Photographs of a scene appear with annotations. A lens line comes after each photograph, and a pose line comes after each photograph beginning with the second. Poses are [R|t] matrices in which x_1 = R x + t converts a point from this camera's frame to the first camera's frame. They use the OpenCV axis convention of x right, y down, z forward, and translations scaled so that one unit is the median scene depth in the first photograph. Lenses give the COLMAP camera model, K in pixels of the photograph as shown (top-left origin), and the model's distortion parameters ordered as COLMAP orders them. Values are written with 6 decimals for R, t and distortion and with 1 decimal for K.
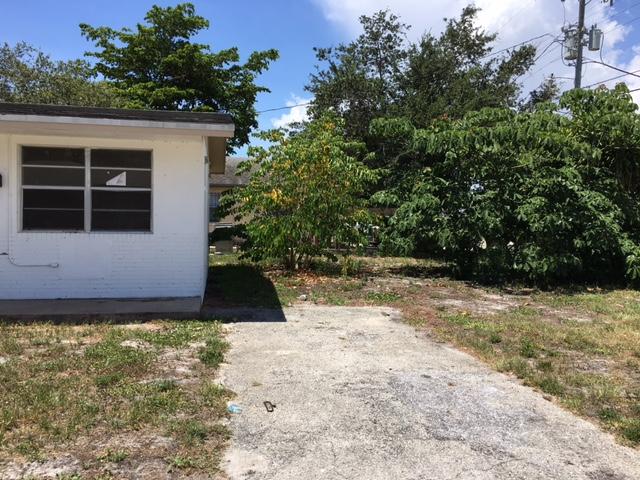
lens RADIAL K [[542.2, 0, 318.0], [0, 542.2, 239.7], [0, 0, 1]] dist [0.001204, -0.006788]
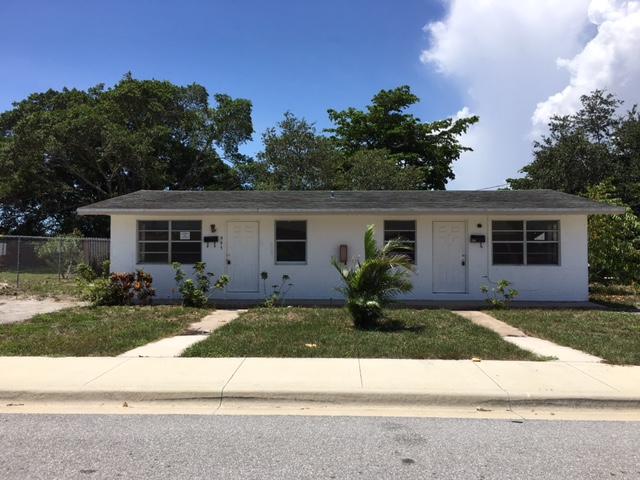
lens RADIAL K [[542.2, 0, 318.0], [0, 542.2, 239.7], [0, 0, 1]] dist [0.001204, -0.006788]
pose [[0.976913, -0.025960, -0.212056, -0.268570], [0.011454, 0.997527, -0.069349, 0.007074], [0.213332, 0.065319, 0.974794, -0.360433]]
